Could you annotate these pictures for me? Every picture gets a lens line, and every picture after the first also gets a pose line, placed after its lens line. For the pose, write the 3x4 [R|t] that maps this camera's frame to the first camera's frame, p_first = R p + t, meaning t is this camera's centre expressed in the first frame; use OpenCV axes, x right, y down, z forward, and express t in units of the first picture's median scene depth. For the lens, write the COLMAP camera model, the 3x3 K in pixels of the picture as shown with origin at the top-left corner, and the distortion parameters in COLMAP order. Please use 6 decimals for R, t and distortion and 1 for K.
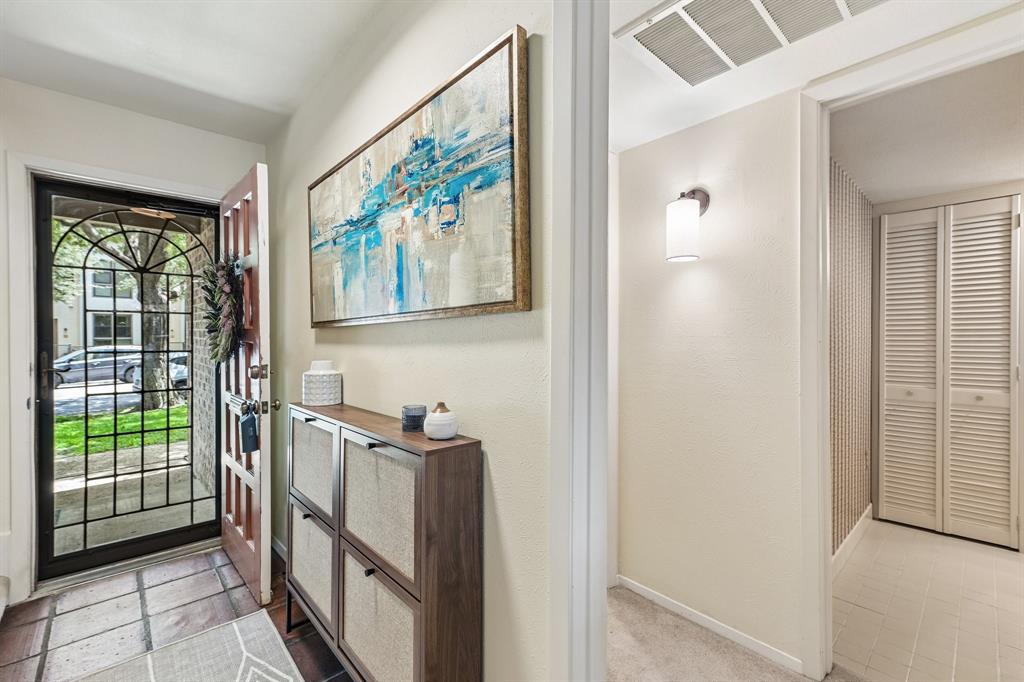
lens RADIAL K [[437.3, 0, 508.6], [0, 437.3, 340.0], [0, 0, 1]] dist [0.004608, 0.000147]
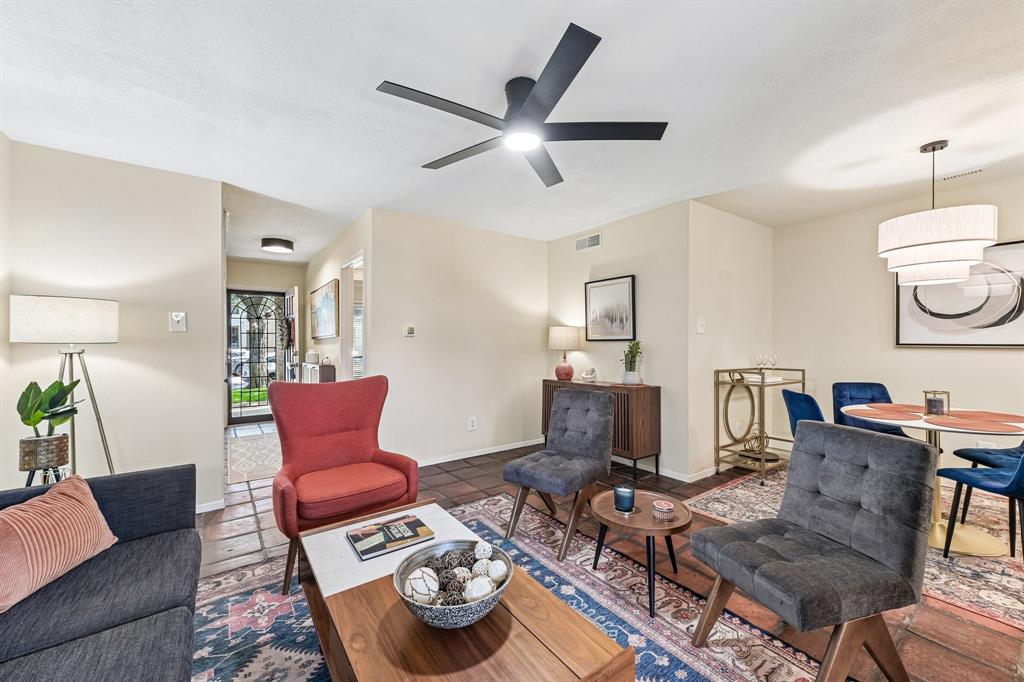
lens RADIAL K [[405.8, 0, 518.3], [0, 405.8, 343.1], [0, 0, 1]] dist [0.003776, 0.000398]
pose [[0.994547, -0.002515, -0.104255, 1.206344], [0.002440, 0.999997, -0.000847, 0.006075], [0.104257, 0.000588, 0.994550, -1.569934]]
